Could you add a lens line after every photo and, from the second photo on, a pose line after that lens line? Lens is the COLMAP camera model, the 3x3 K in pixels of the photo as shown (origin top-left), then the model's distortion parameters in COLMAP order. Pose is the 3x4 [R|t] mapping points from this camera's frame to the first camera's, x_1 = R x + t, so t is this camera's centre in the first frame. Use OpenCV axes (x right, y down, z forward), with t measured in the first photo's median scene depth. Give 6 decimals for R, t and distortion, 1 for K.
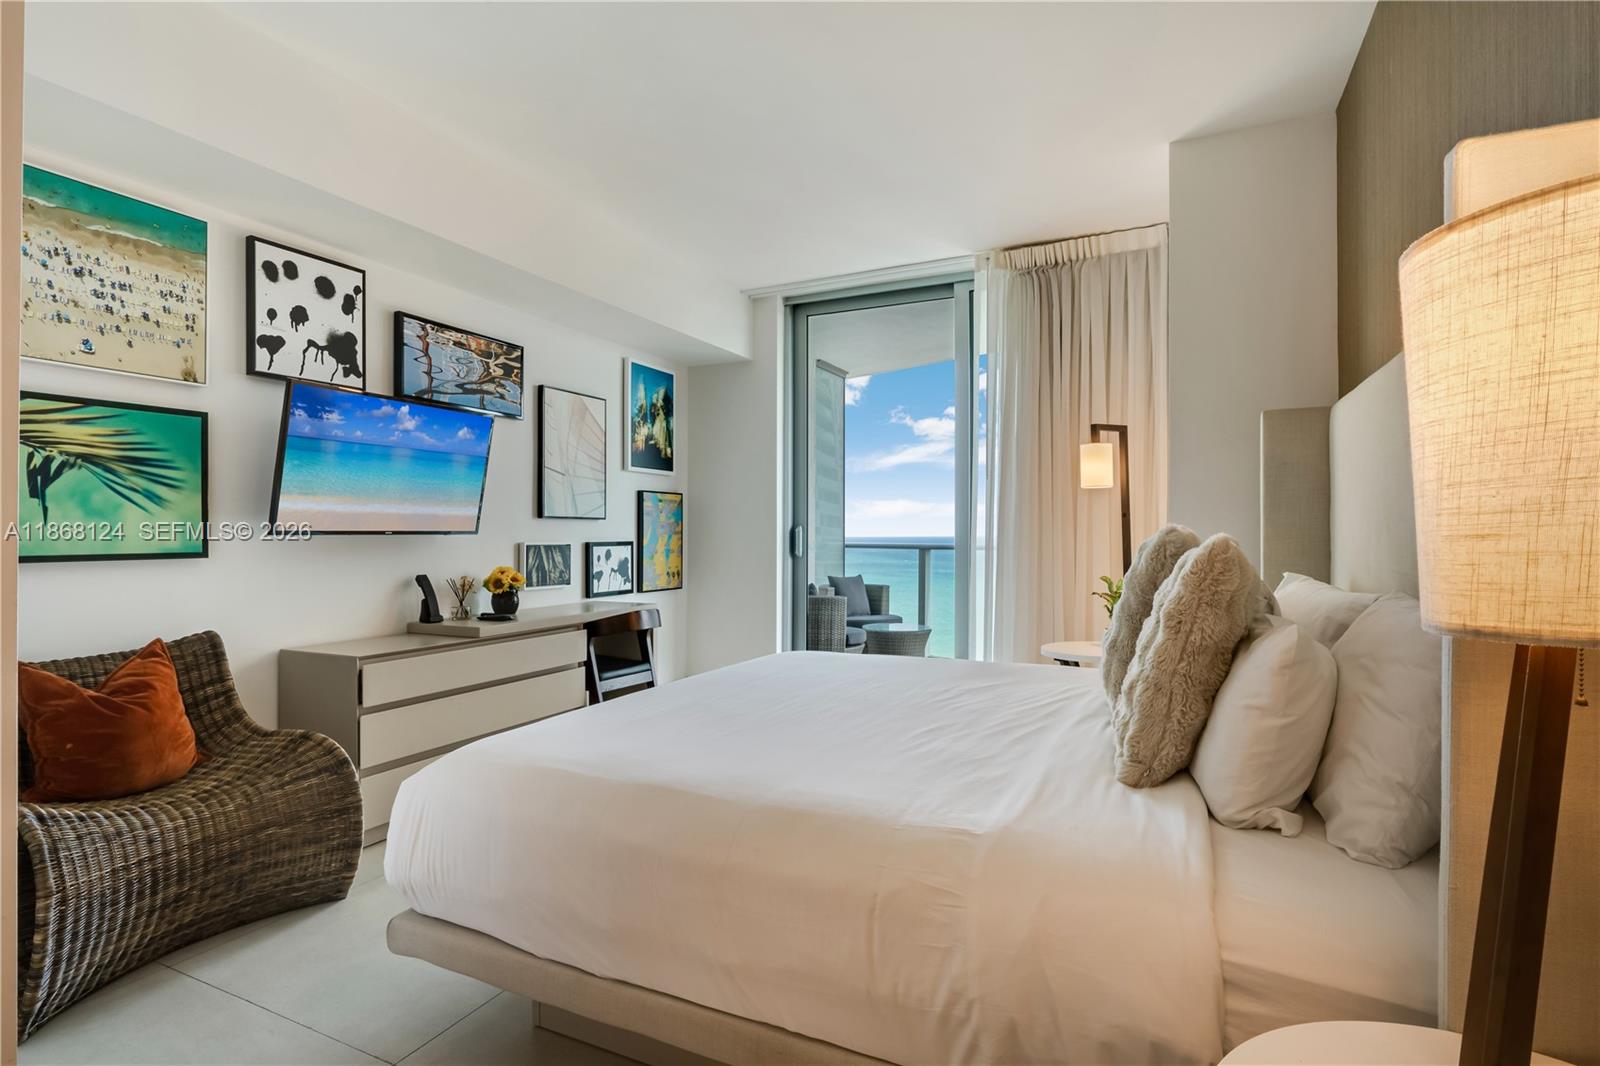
lens RADIAL K [[803.7, 0, 799.4], [0, 803.7, 528.0], [0, 0, 1]] dist [-0.013919, 0.003178]
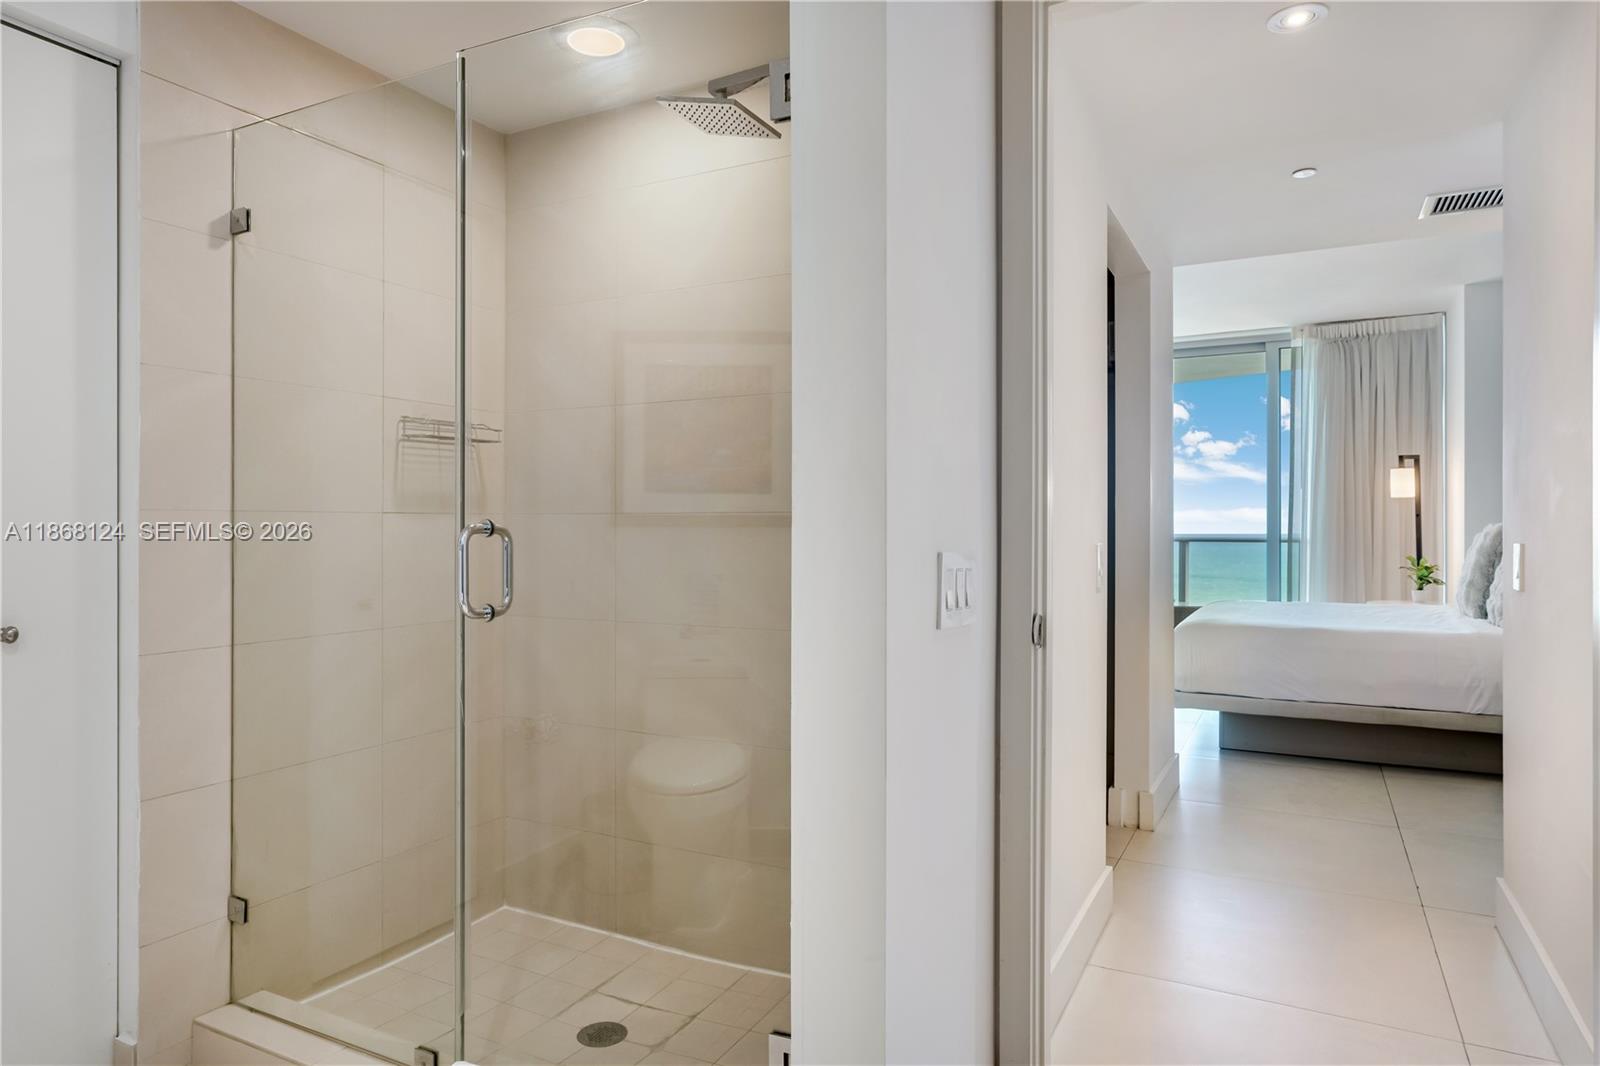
lens RADIAL K [[981.9, 0, 797.4], [0, 981.9, 544.0], [0, 0, 1]] dist [-0.006863, 0.003156]
pose [[0.999343, -0.009031, -0.035093, -0.617924], [0.009549, 0.999847, 0.014632, -0.001304], [0.034955, -0.014958, 0.999277, -0.772614]]
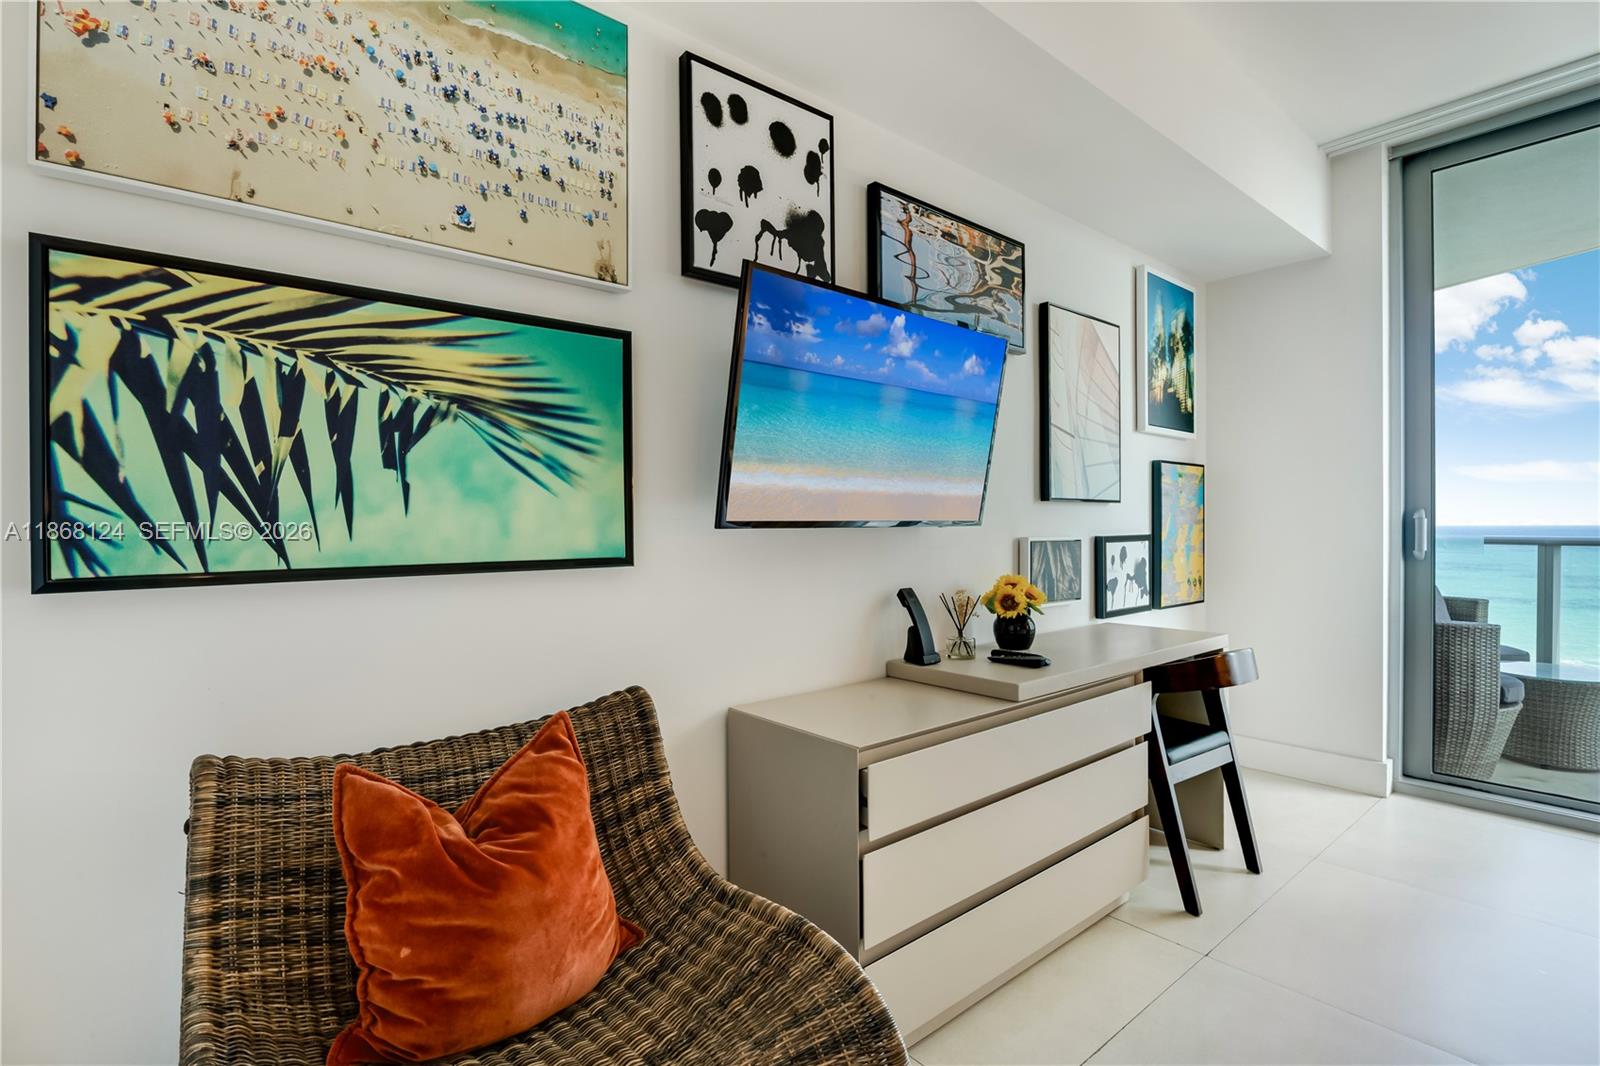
lens RADIAL K [[756.2, 0, 798.6], [0, 756.2, 520.8], [0, 0, 1]] dist [-0.008192, 0.002017]
pose [[0.909893, -0.008825, -0.414748, -0.248211], [0.009488, 0.999955, -0.000461, 0.002508], [0.414734, -0.003516, 0.909936, 0.338375]]
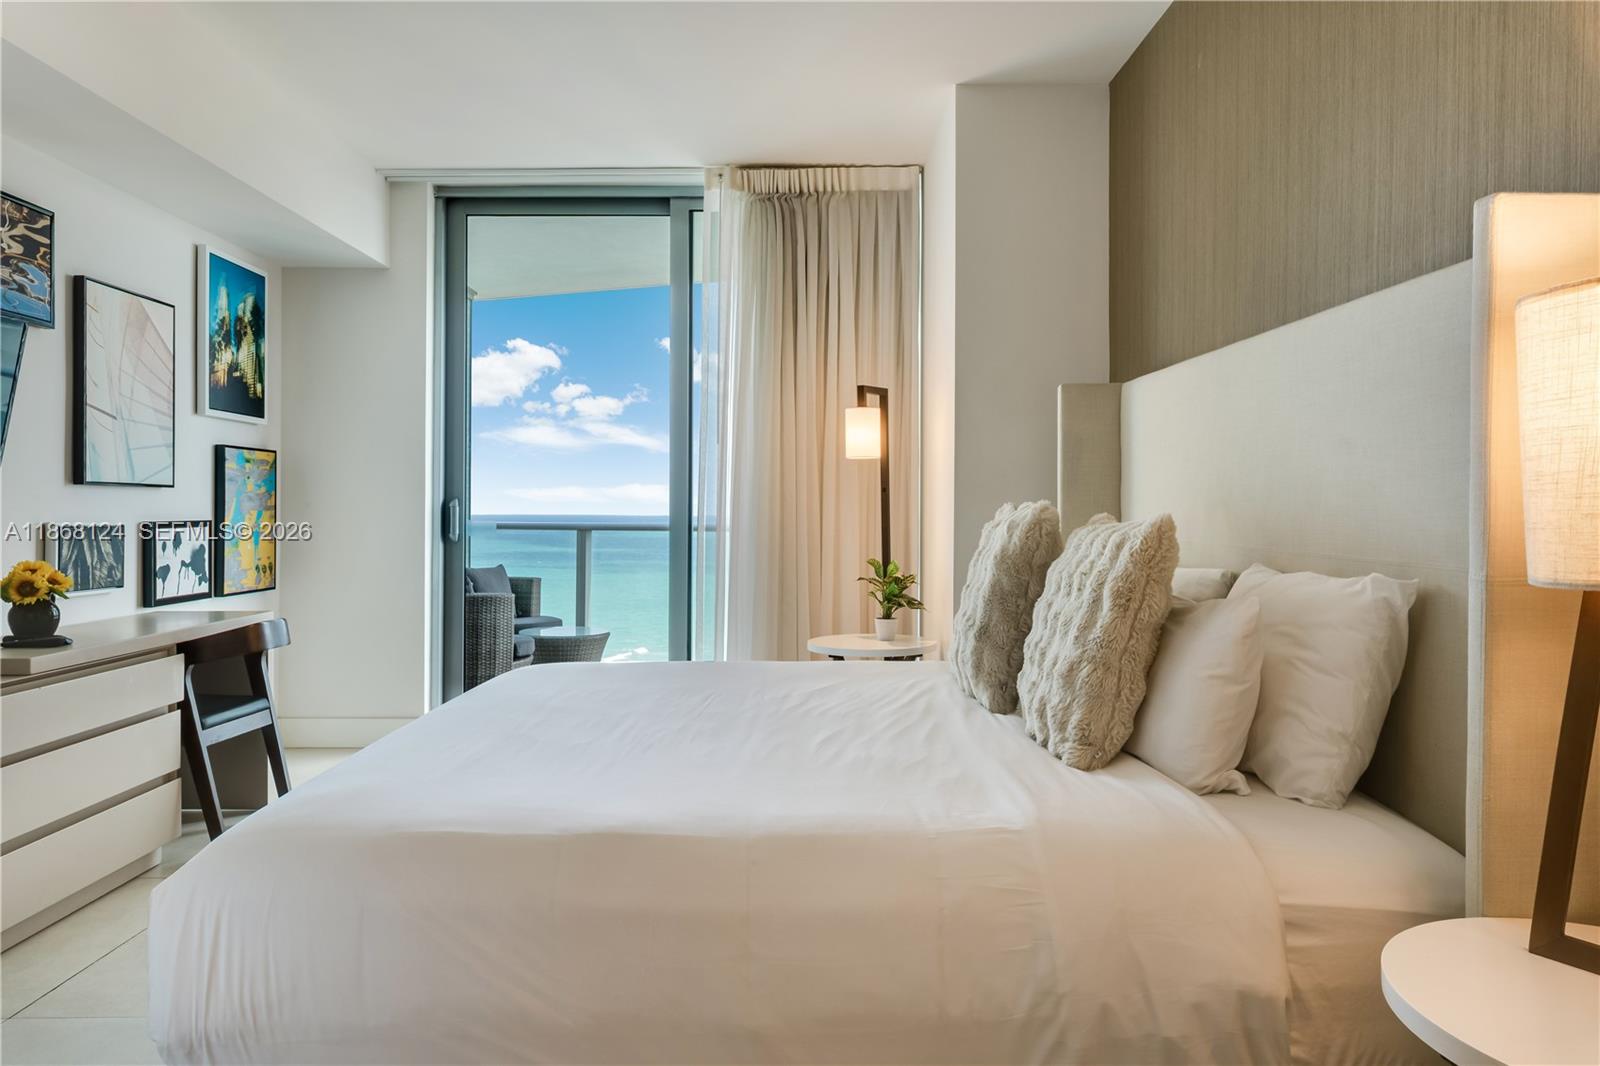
lens RADIAL K [[1037.6, 0, 803.0], [0, 1037.6, 517.8], [0, 0, 1]] dist [-0.020424, 0.015600]
pose [[0.897555, -0.000564, 0.440902, -0.166955], [-0.005665, 0.999902, 0.012813, 0.000434], [-0.440866, -0.013998, 0.897464, 0.008428]]
